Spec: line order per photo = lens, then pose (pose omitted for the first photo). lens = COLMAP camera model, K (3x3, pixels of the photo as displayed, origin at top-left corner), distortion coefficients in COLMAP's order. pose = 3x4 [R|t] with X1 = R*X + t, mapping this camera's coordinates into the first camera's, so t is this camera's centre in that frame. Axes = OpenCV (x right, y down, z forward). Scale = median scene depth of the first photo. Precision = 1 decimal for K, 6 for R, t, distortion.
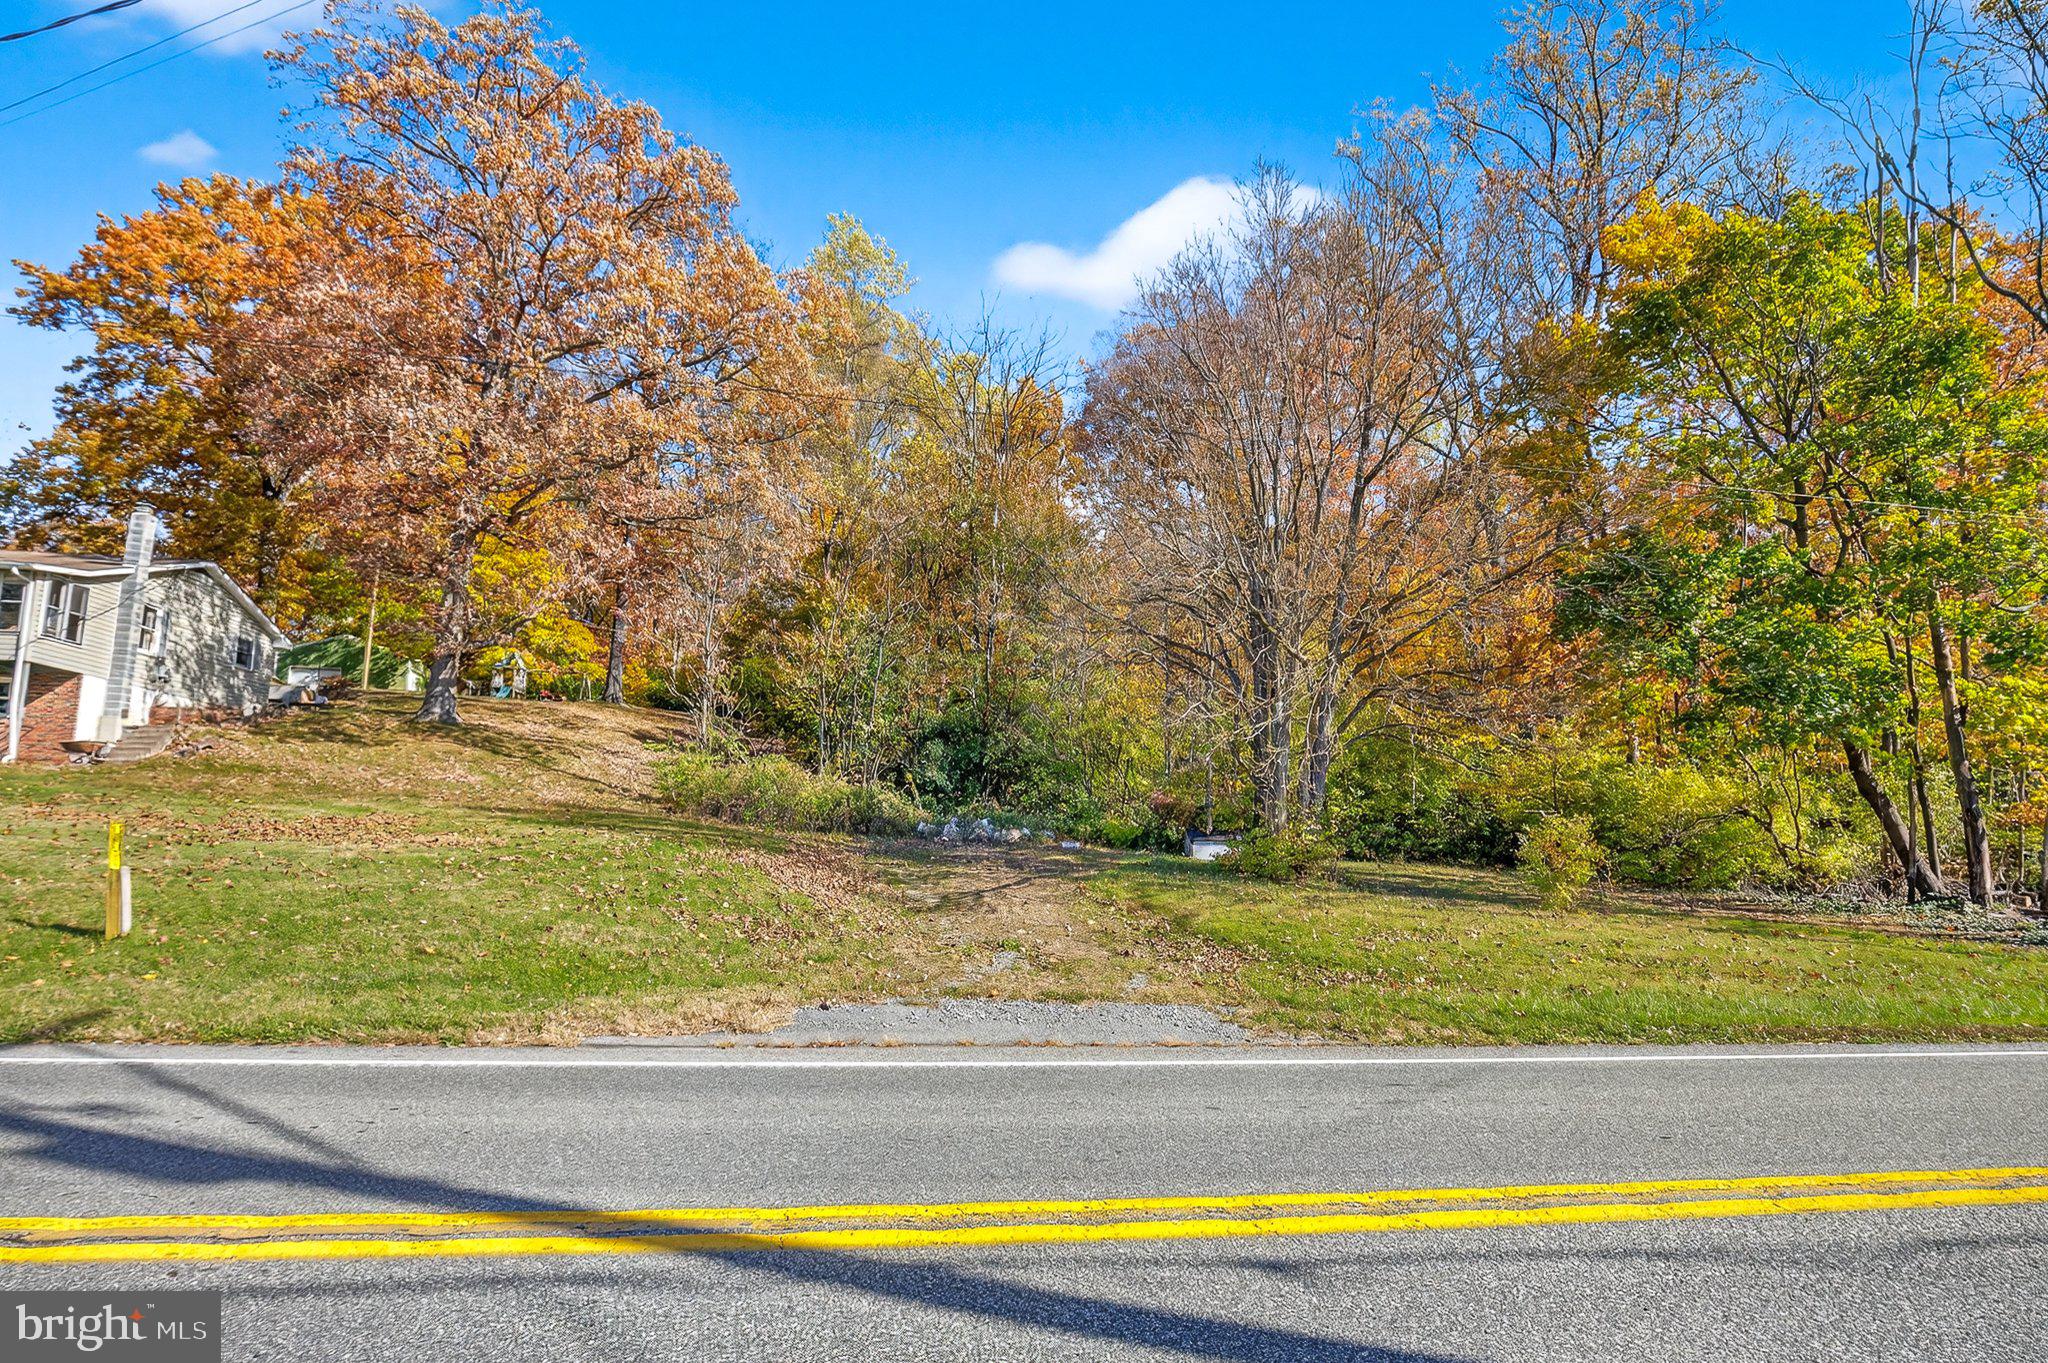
lens RADIAL K [[928.0, 0, 1024.0], [0, 928.0, 681.5], [0, 0, 1]] dist [-0.028465, -0.000466]
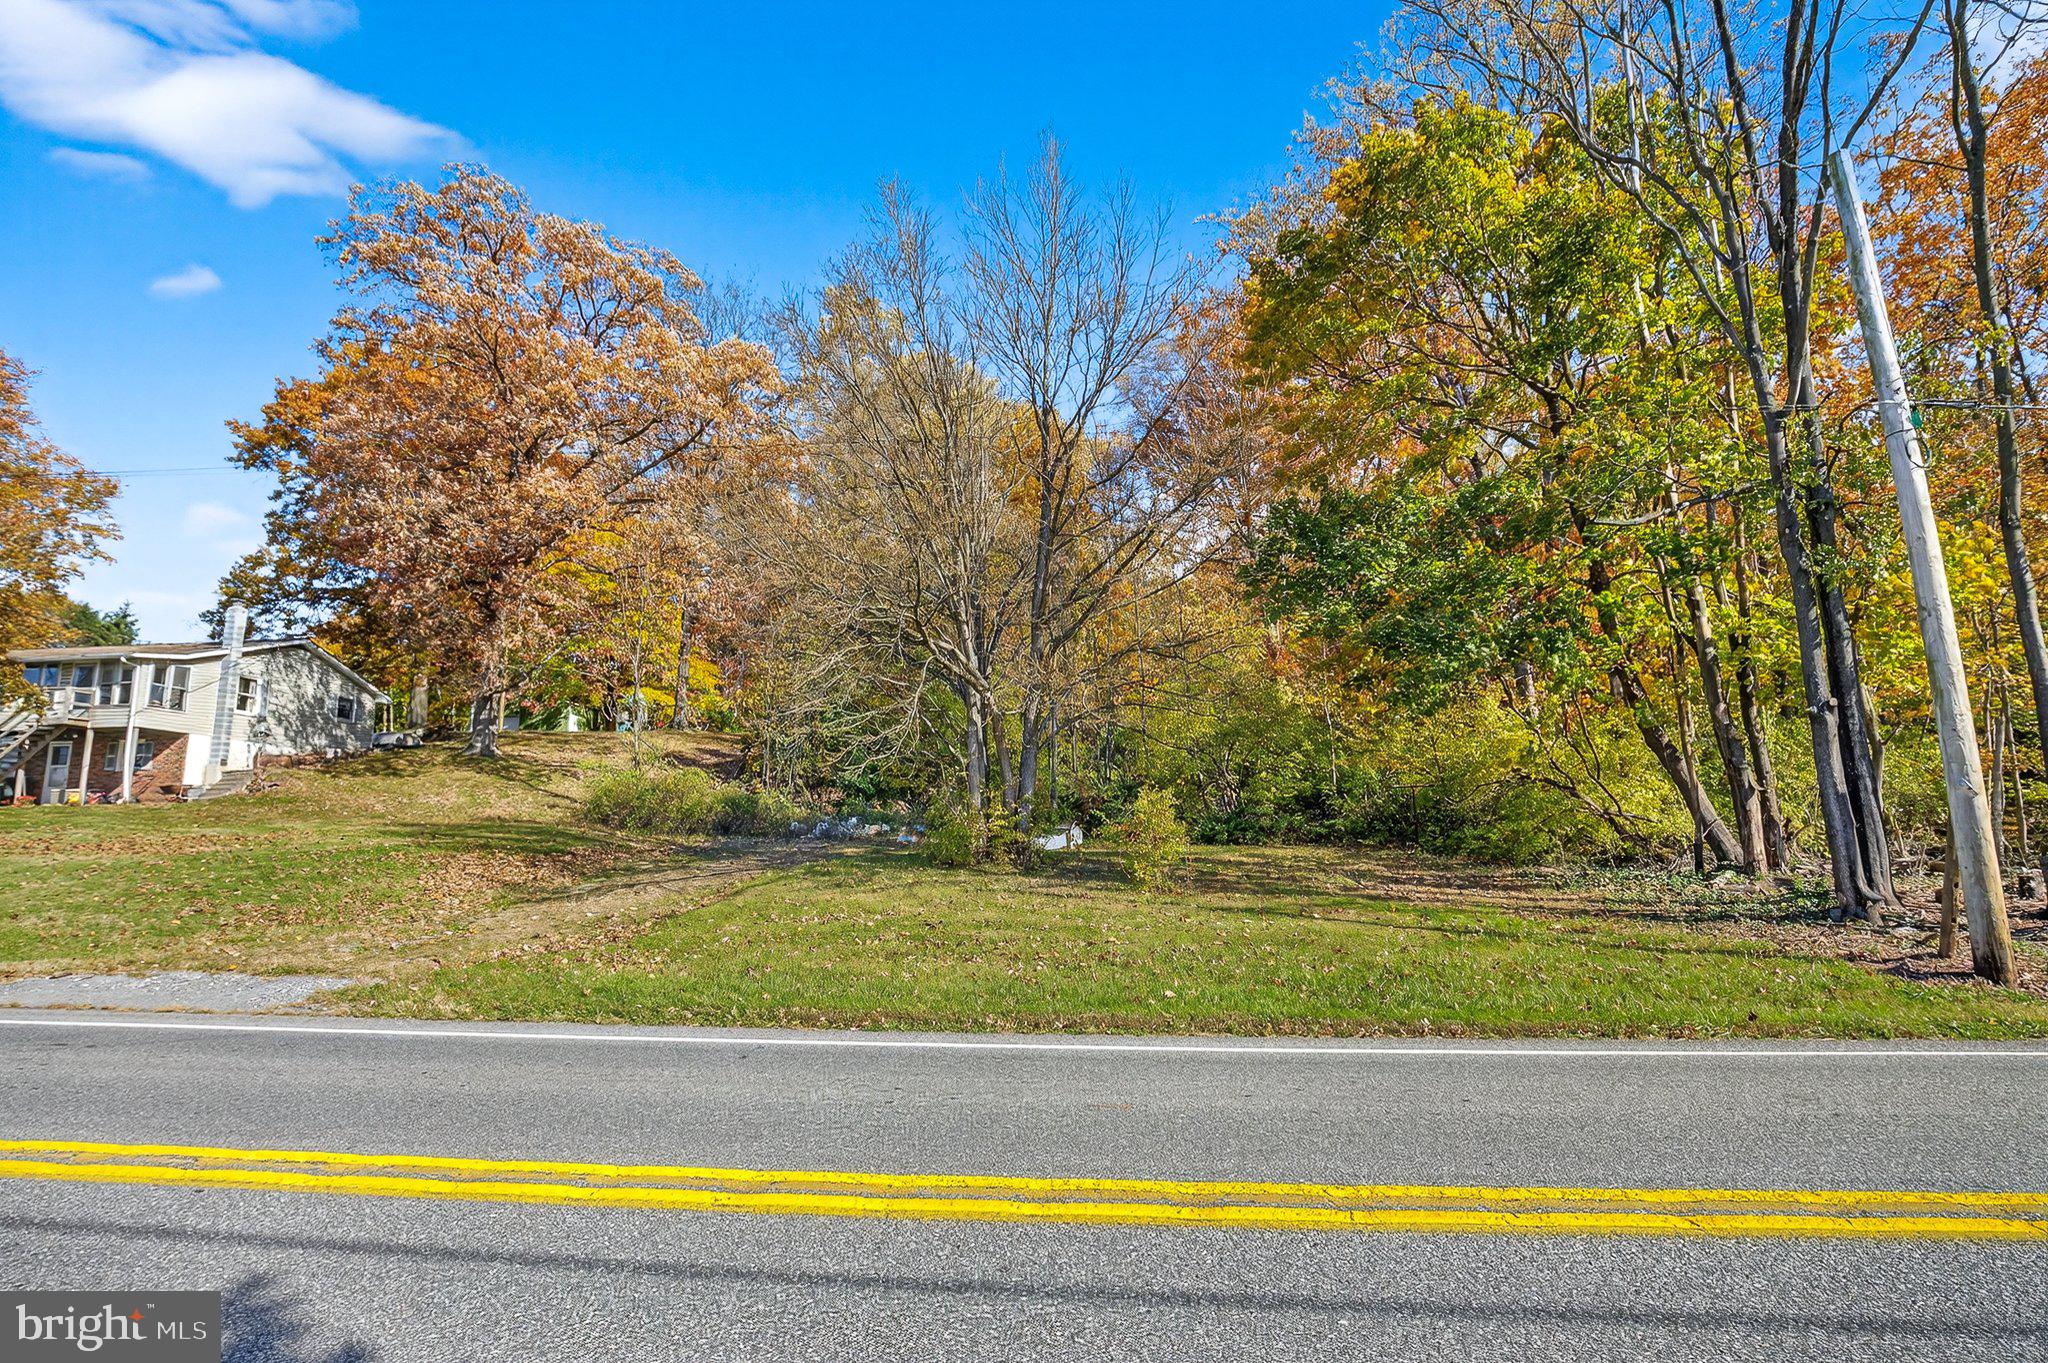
lens RADIAL K [[861.5, 0, 986.1], [0, 861.5, 677.9], [0, 0, 1]] dist [-0.031163, -0.000082]
pose [[0.974926, -0.073041, -0.210199, 0.305559], [0.069823, 0.997301, -0.022702, 0.017323], [0.211290, 0.007456, 0.977395, 0.043873]]
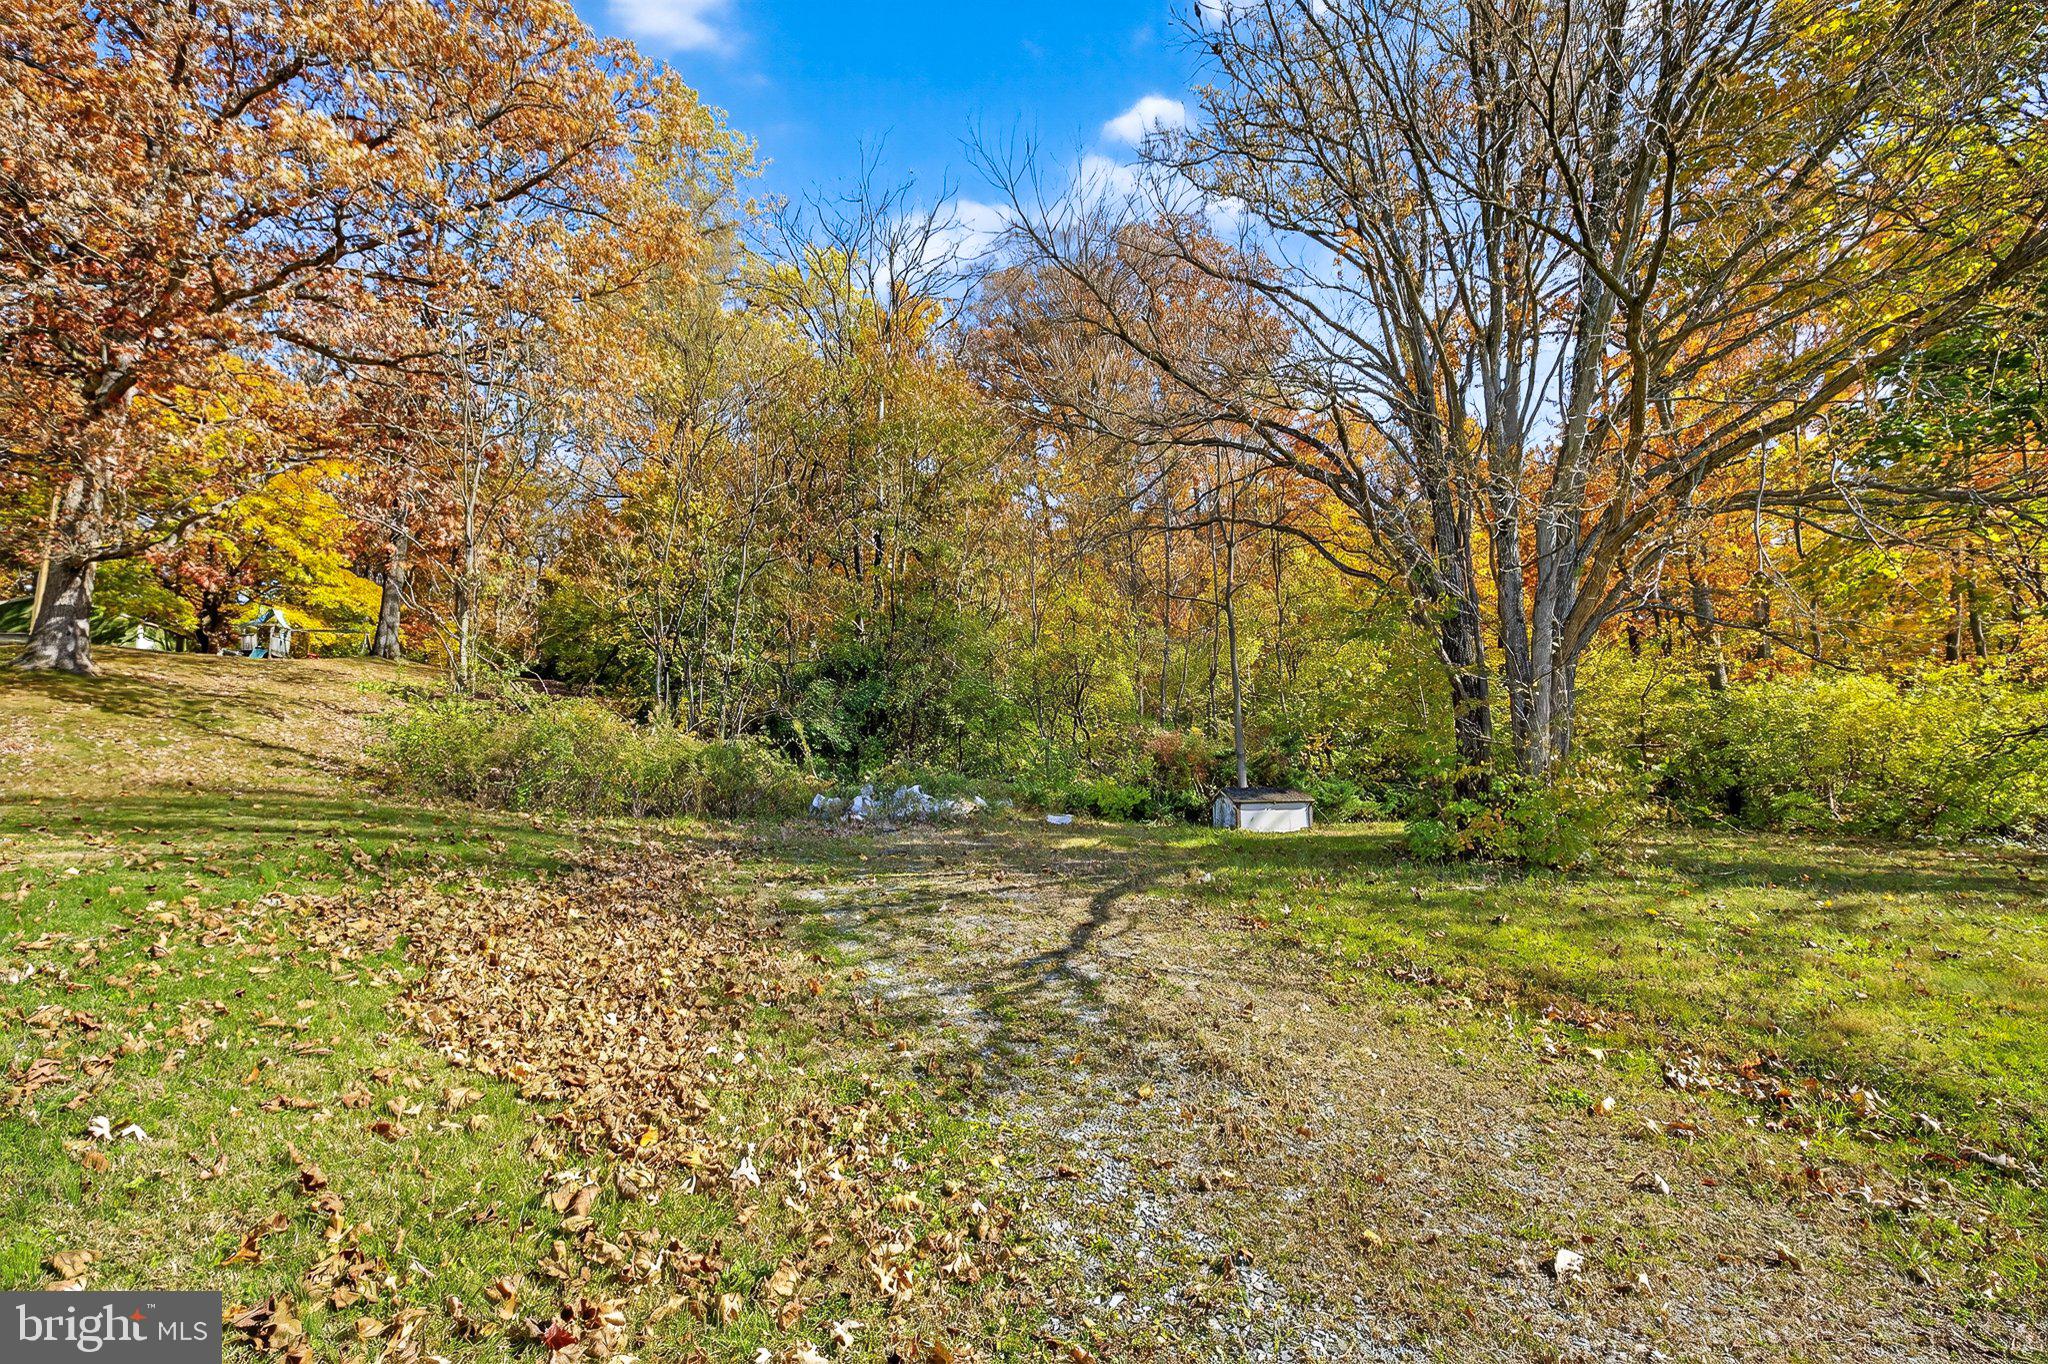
lens RADIAL K [[928.0, 0, 1024.0], [0, 928.0, 682.0], [0, 0, 1]] dist [-0.028465, -0.000466]
pose [[0.988563, -0.022173, 0.149168, -0.057665], [0.016951, 0.999201, 0.036188, 0.047924], [-0.149852, -0.033246, 0.988149, 0.311171]]
